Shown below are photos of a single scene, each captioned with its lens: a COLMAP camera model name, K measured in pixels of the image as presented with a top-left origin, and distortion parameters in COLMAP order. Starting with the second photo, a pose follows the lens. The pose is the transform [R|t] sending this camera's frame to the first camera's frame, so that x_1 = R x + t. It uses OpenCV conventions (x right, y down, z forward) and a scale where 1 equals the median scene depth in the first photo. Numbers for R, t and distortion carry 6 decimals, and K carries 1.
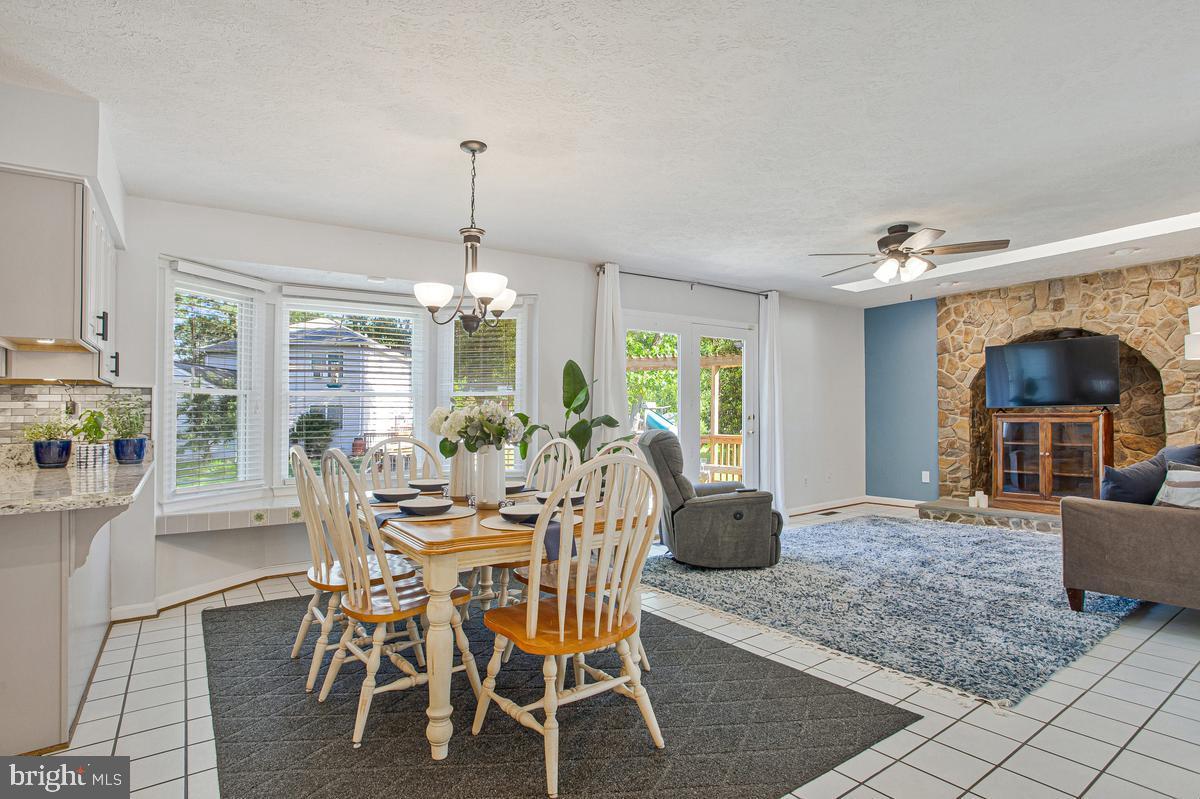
lens RADIAL K [[605.3, 0, 590.1], [0, 605.3, 430.4], [0, 0, 1]] dist [-0.048111, 0.011812]
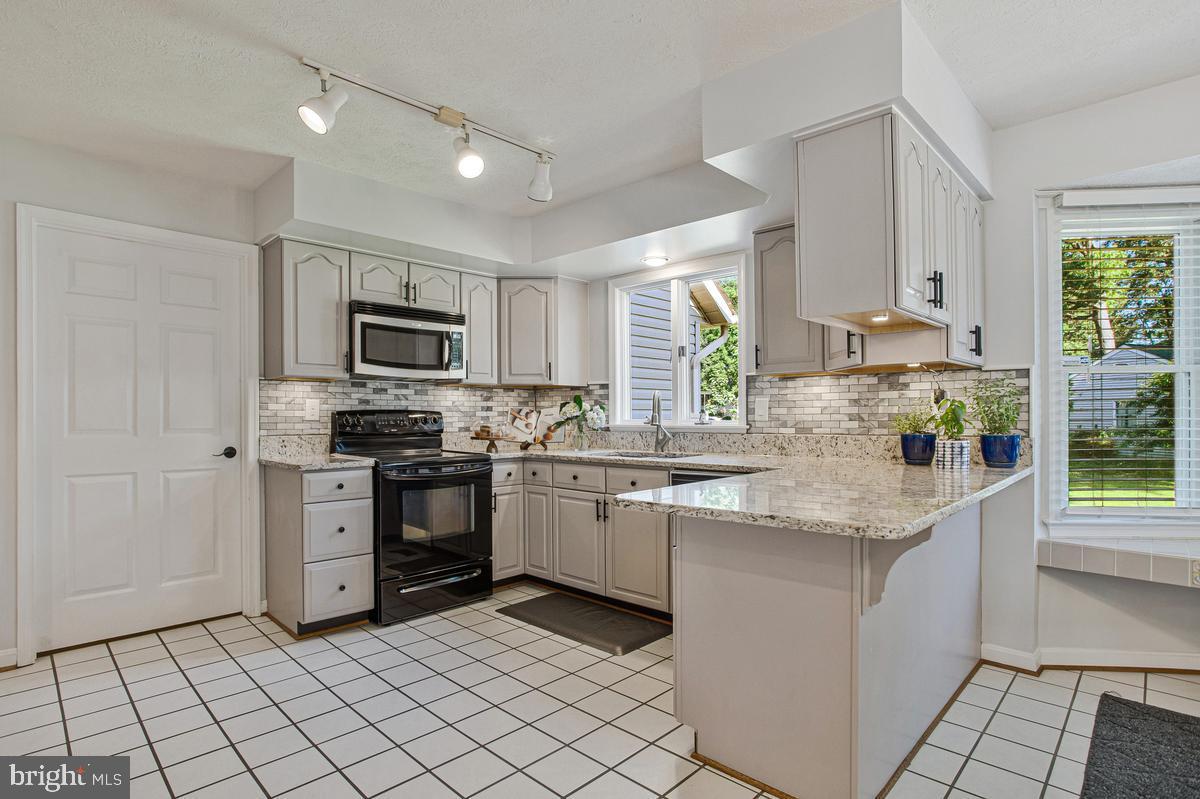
lens RADIAL K [[605.3, 0, 621.2], [0, 605.3, 391.0], [0, 0, 1]] dist [-0.048111, 0.011812]
pose [[0.214740, -0.033185, -0.976107, -0.114322], [-0.016924, 0.999146, -0.037691, -0.005343], [0.976525, 0.024613, 0.213995, 0.326228]]
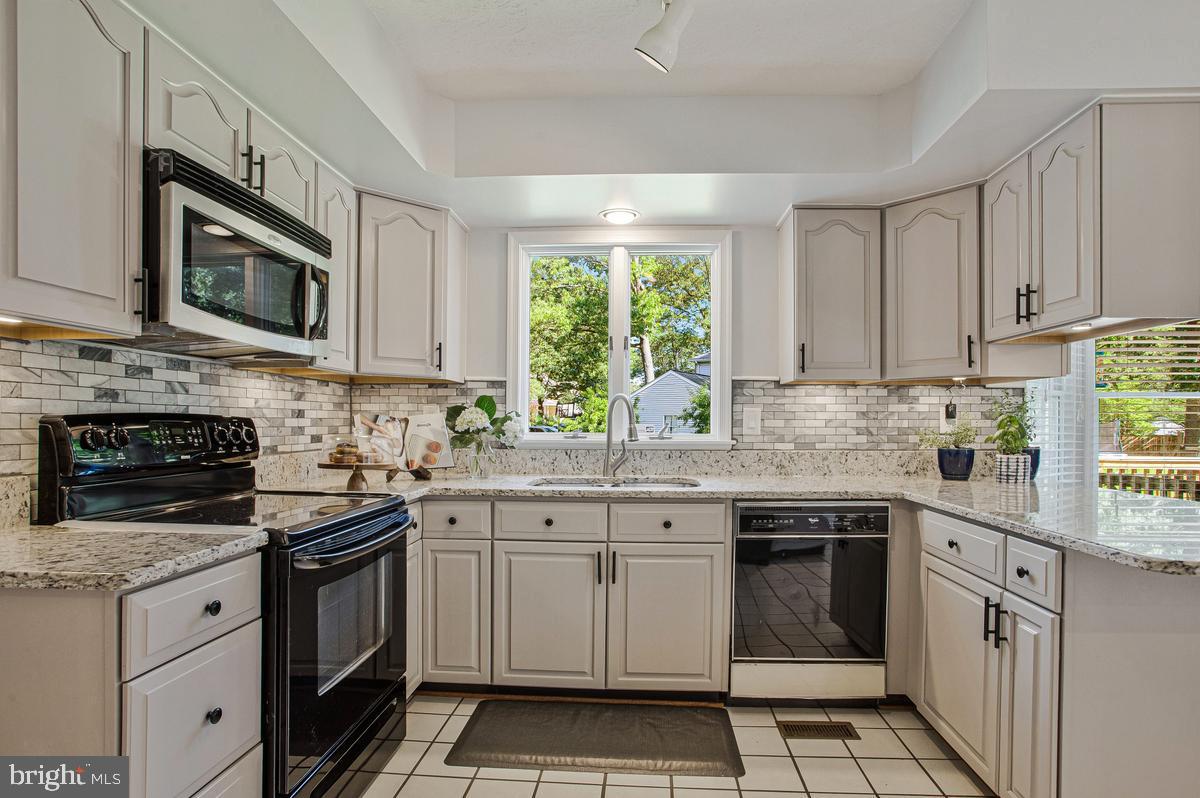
lens RADIAL K [[605.3, 0, 623.1], [0, 605.3, 420.8], [0, 0, 1]] dist [-0.048111, 0.011812]
pose [[0.787399, 0.008102, -0.616390, -0.673906], [-0.021953, 0.999648, -0.014905, -0.000096], [0.616052, 0.025268, 0.787300, -0.015441]]
